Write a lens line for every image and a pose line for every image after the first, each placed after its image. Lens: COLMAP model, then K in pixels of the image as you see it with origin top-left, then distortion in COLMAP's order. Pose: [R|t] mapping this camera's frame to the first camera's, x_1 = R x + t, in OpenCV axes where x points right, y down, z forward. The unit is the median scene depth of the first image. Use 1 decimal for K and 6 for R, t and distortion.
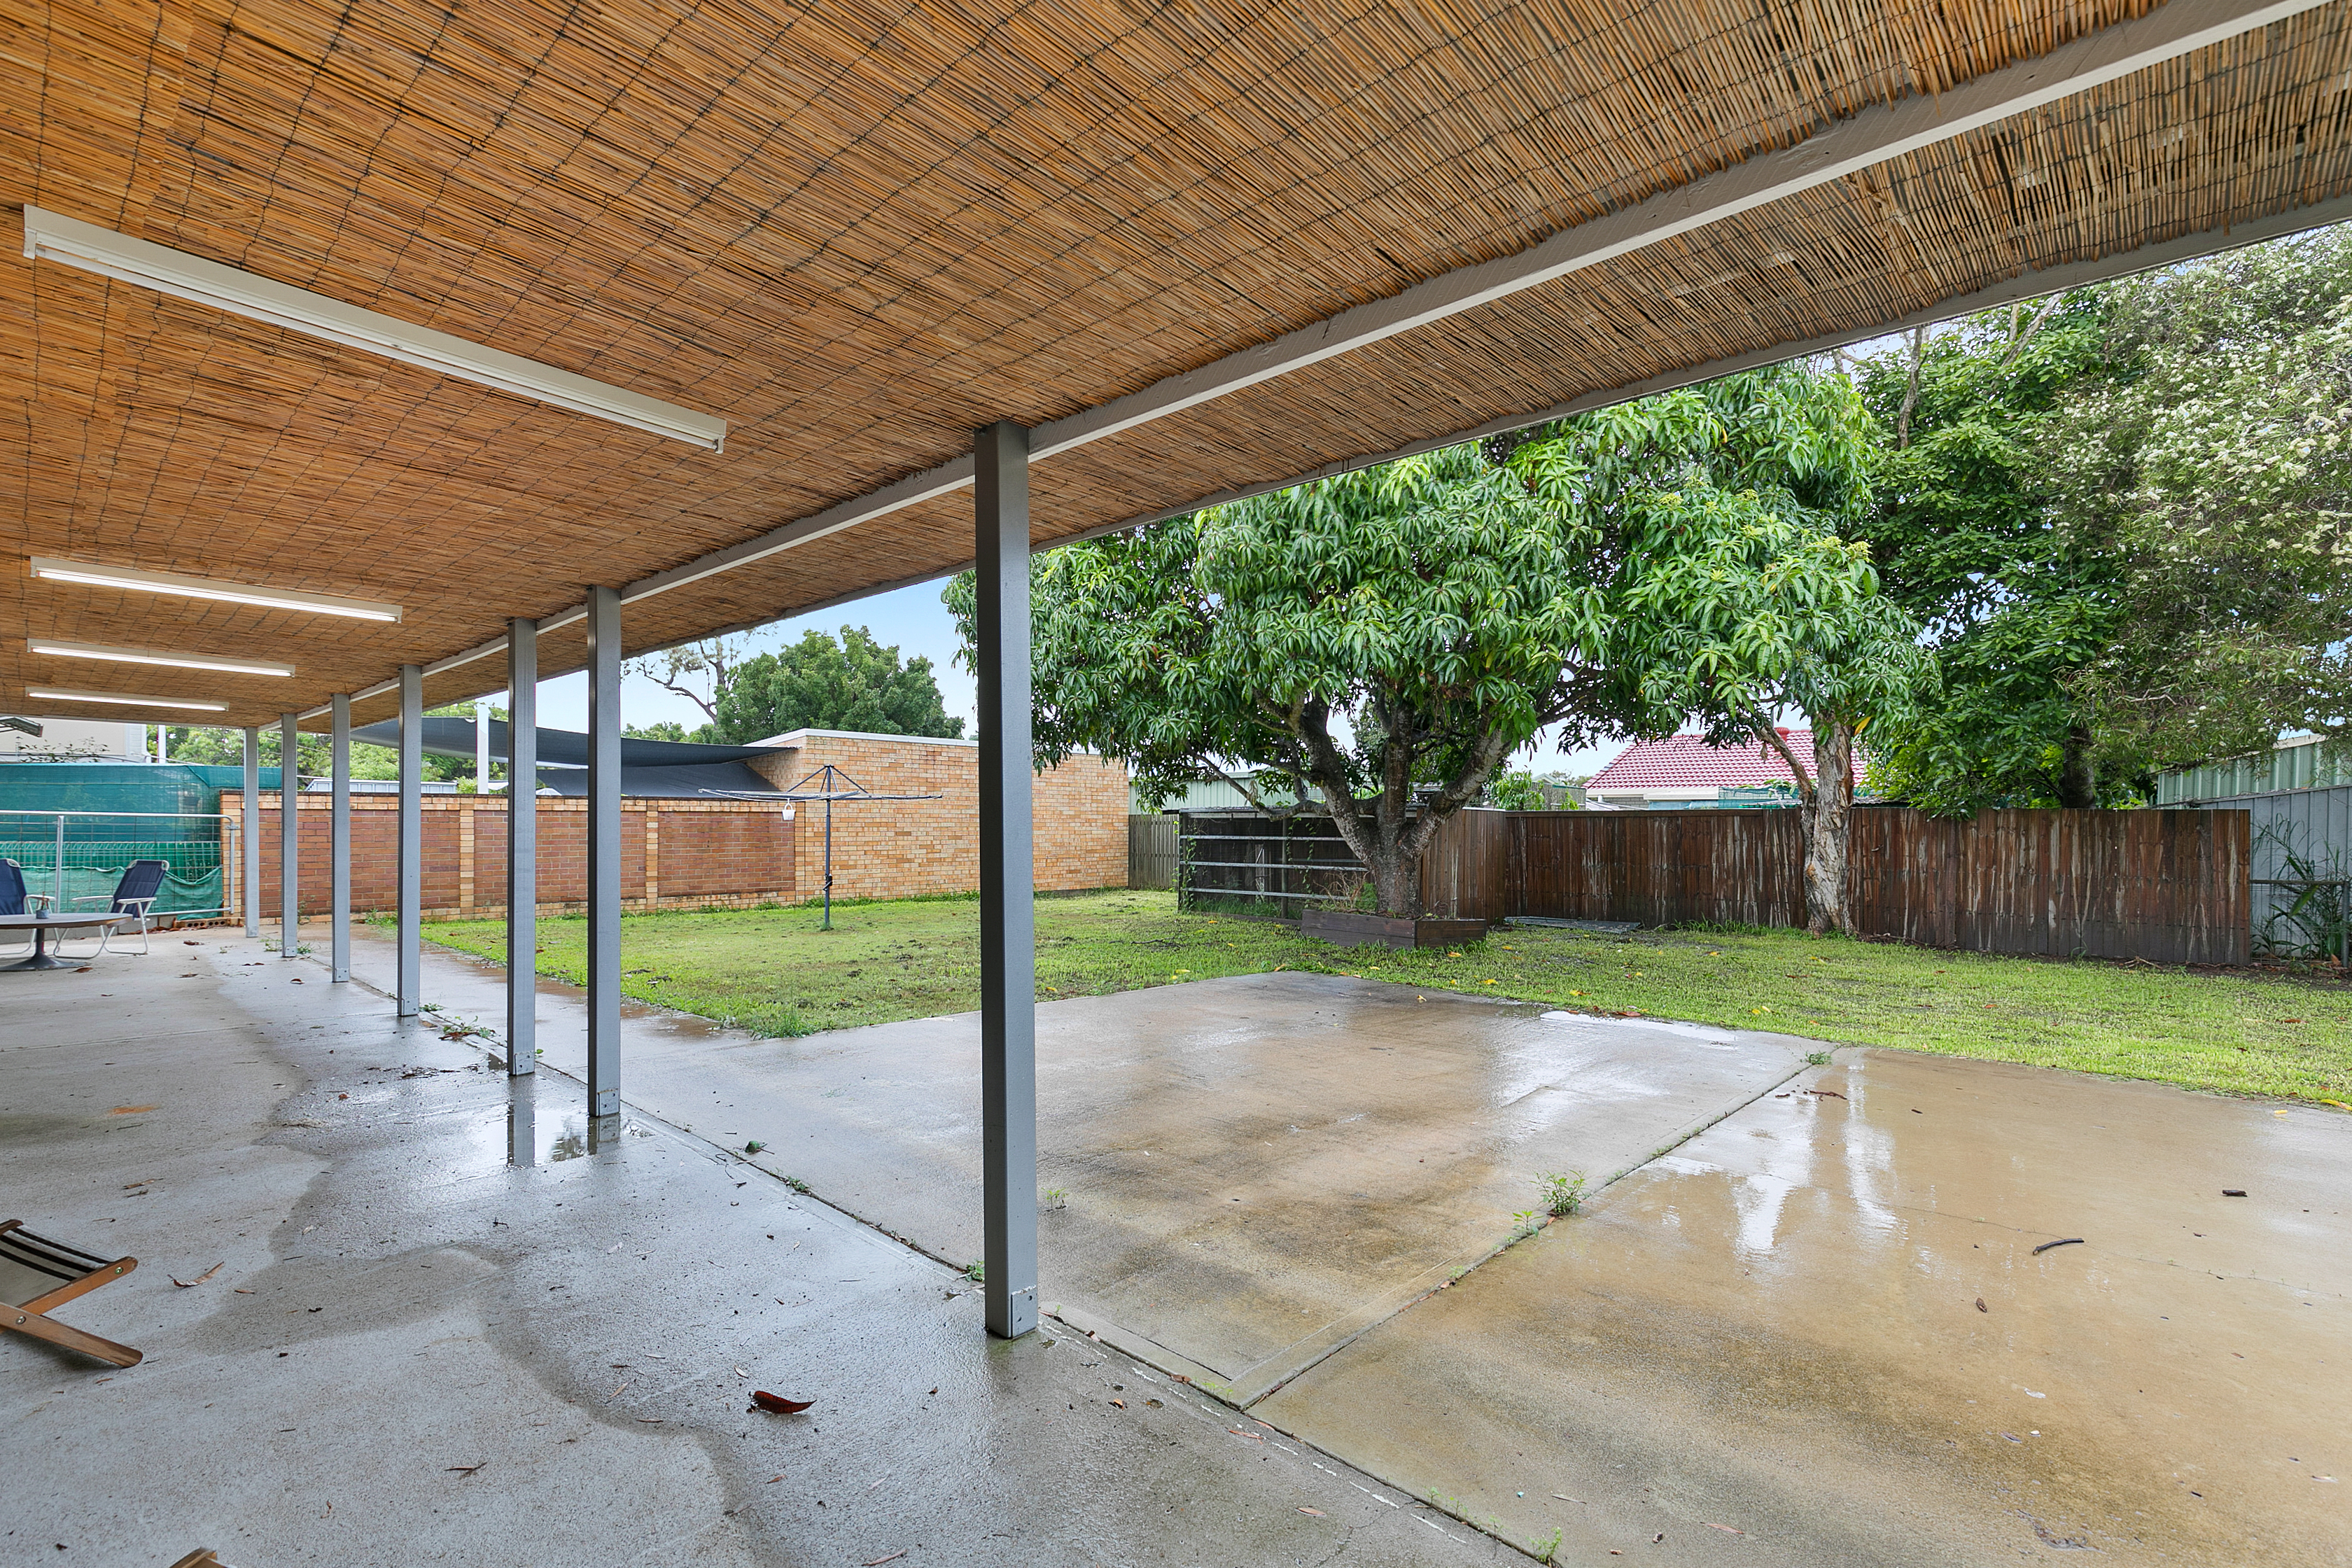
lens RADIAL K [[1066.5, 0, 1174.9], [0, 1066.5, 800.0], [0, 0, 1]] dist [-0.000295, -0.000476]
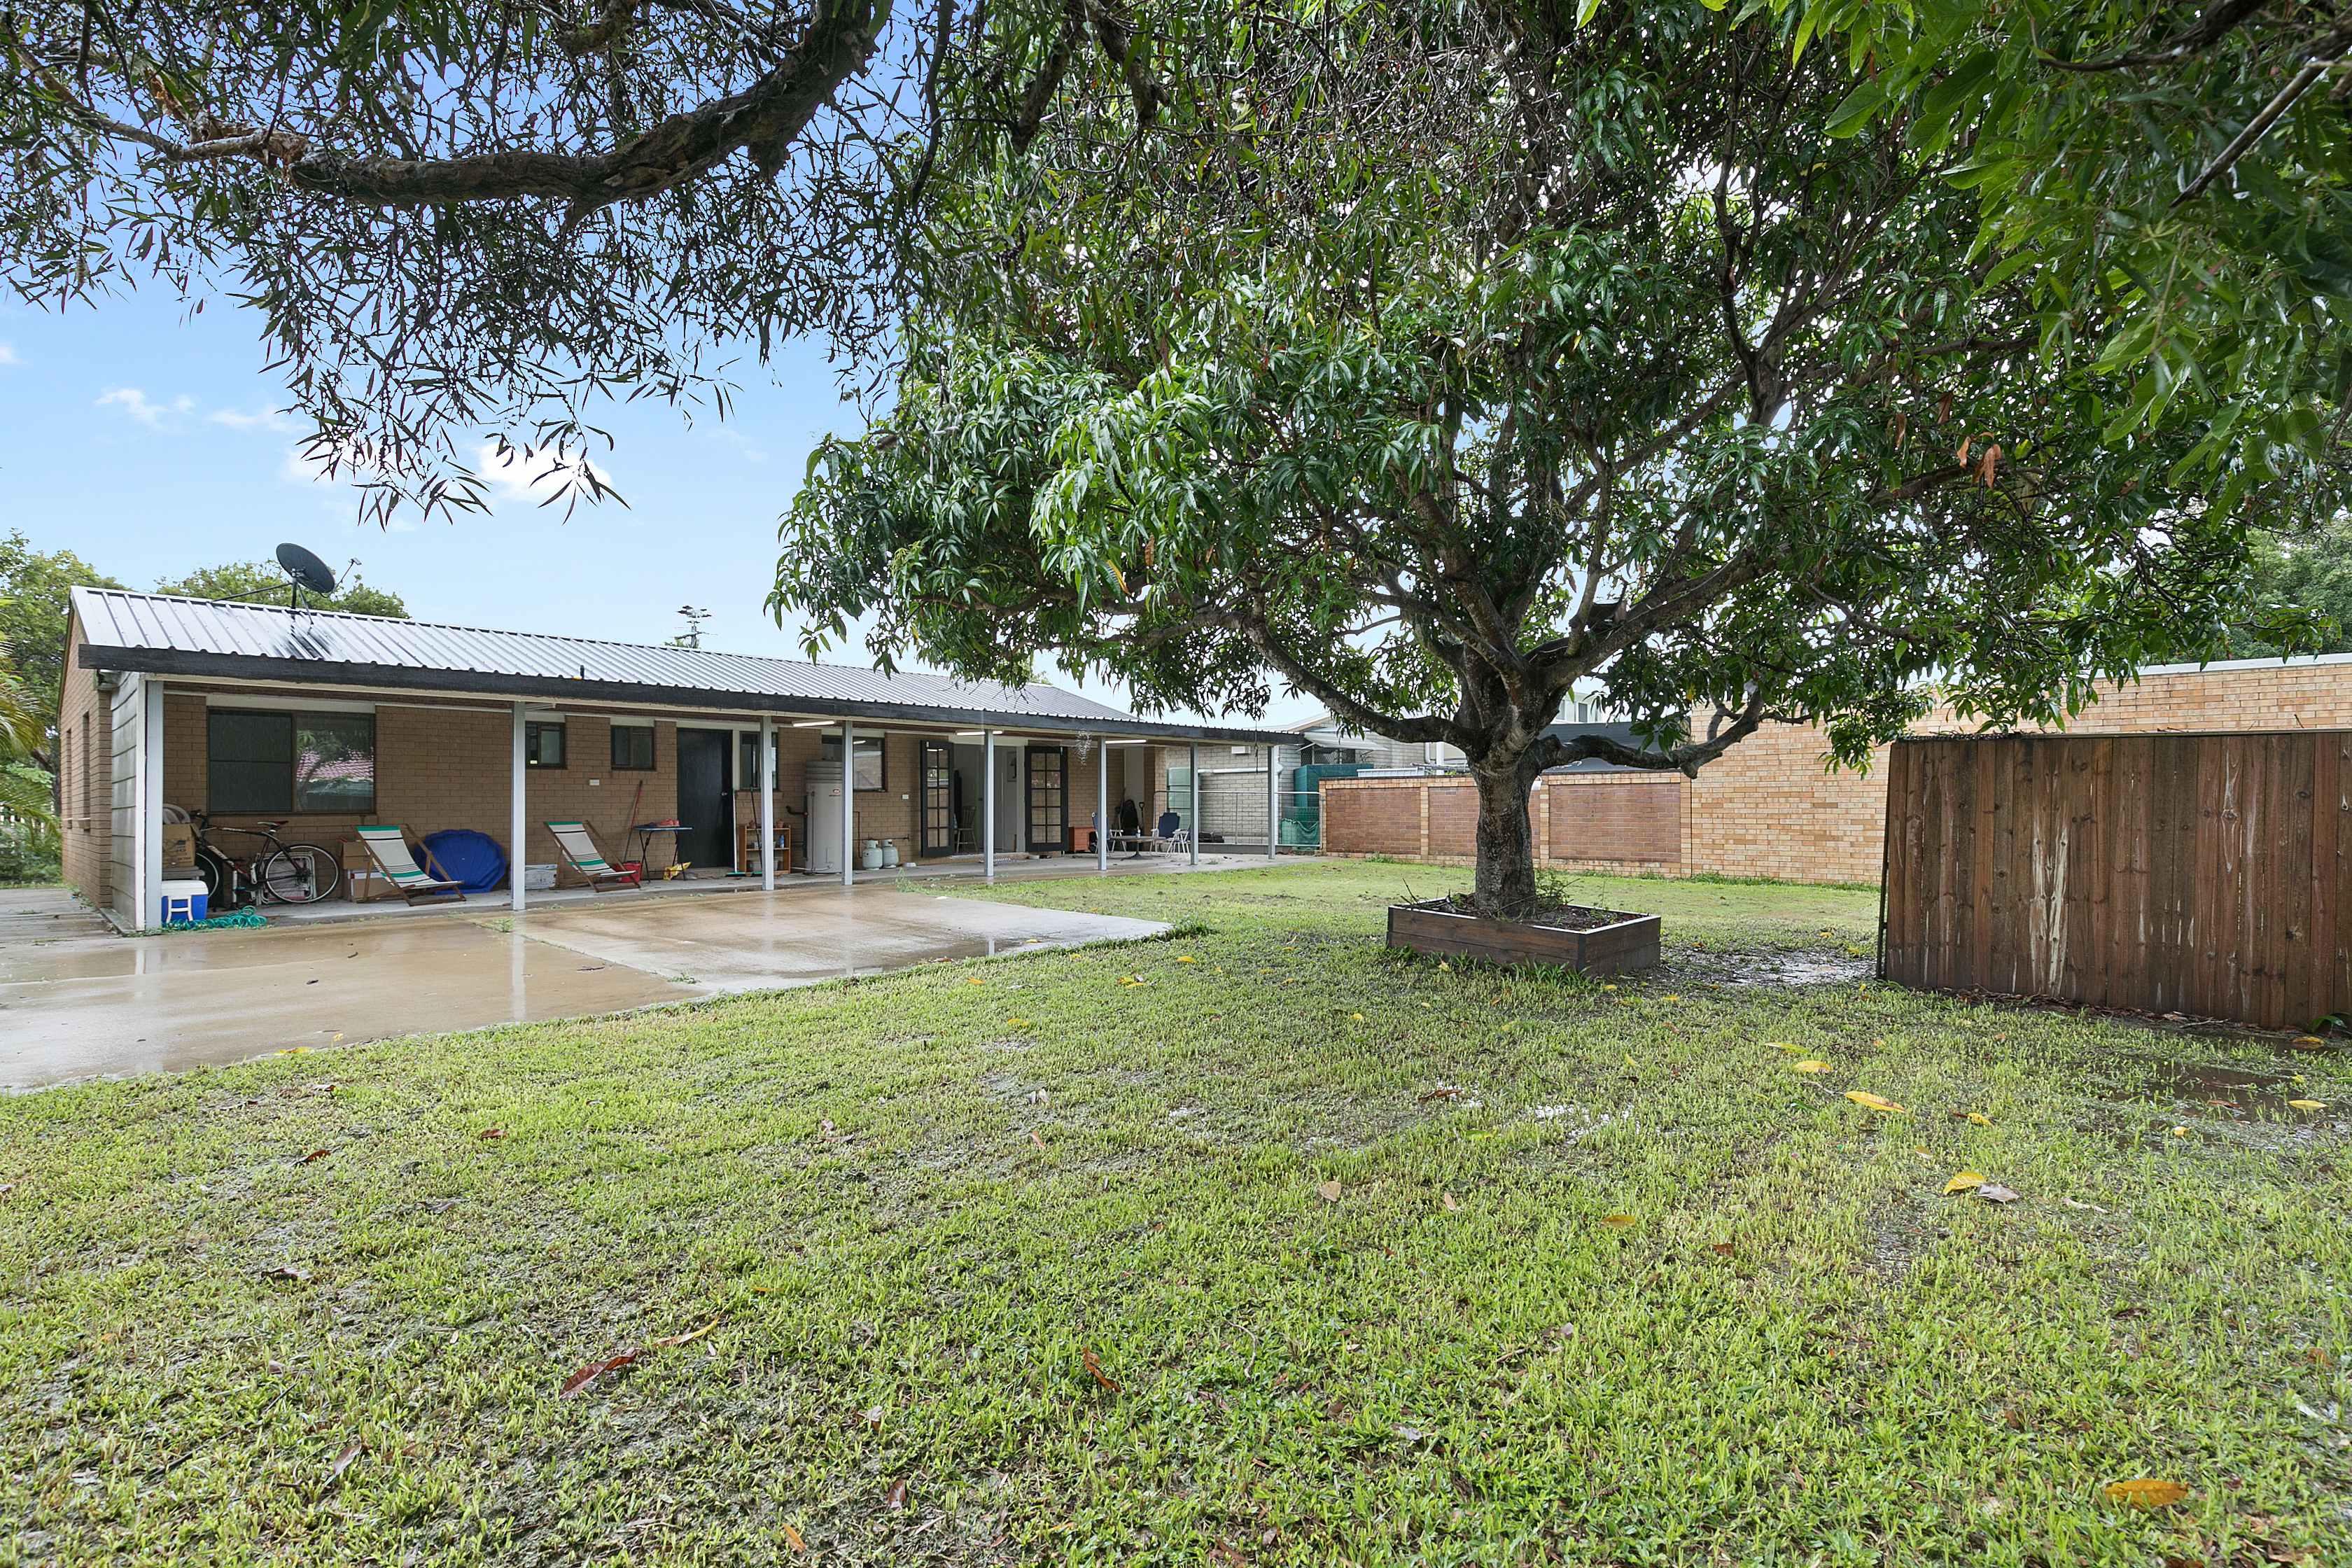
lens RADIAL K [[1066.5, 0, 1177.2], [0, 1066.5, 798.1], [0, 0, 1]] dist [-0.000295, -0.000476]
pose [[0.012470, -0.007007, -0.999898, 0.654213], [0.022972, 0.999714, -0.006719, 0.022888], [0.999658, -0.022886, 0.012627, 0.562753]]
